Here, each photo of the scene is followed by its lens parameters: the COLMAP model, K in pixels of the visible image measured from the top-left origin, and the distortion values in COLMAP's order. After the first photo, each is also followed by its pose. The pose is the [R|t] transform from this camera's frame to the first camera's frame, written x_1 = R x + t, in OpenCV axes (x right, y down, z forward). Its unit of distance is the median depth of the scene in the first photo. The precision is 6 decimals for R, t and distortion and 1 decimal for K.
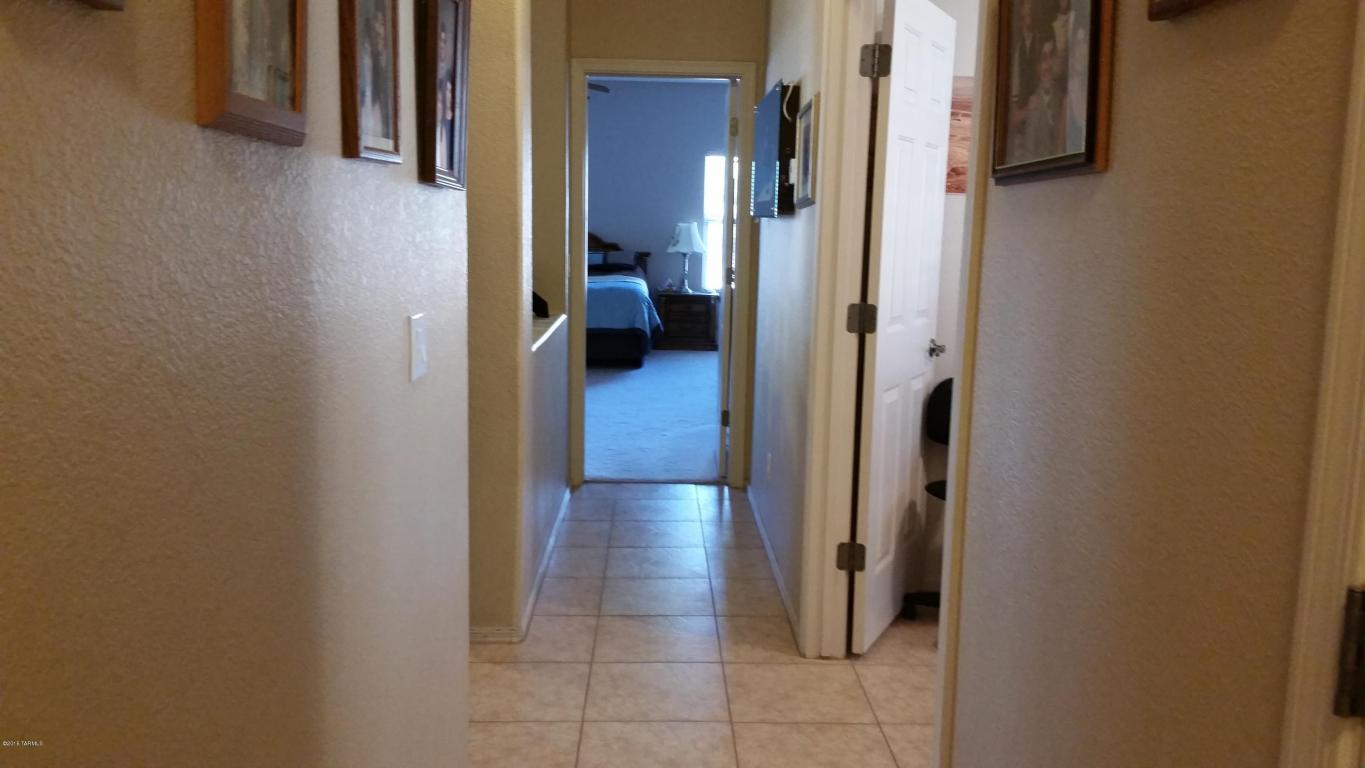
lens RADIAL K [[1126.7, 0, 685.0], [0, 1126.7, 383.2], [0, 0, 1]] dist [0.004539, -0.003572]
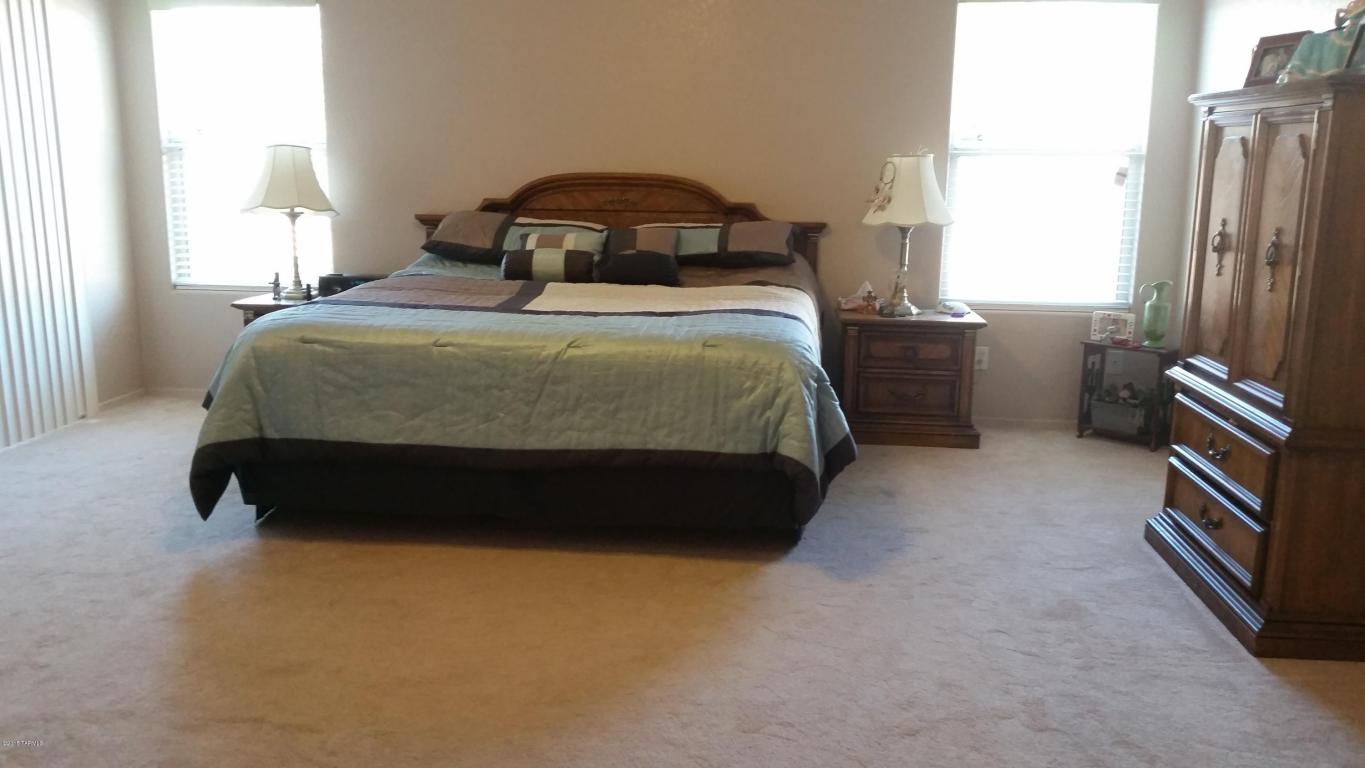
lens RADIAL K [[1126.7, 0, 679.1], [0, 1126.7, 388.3], [0, 0, 1]] dist [0.004539, -0.003572]
pose [[0.987149, 0.020170, -0.158522, -0.016213], [-0.009907, 0.997819, 0.065267, -0.080385], [0.159493, -0.062858, 0.985196, 0.549920]]
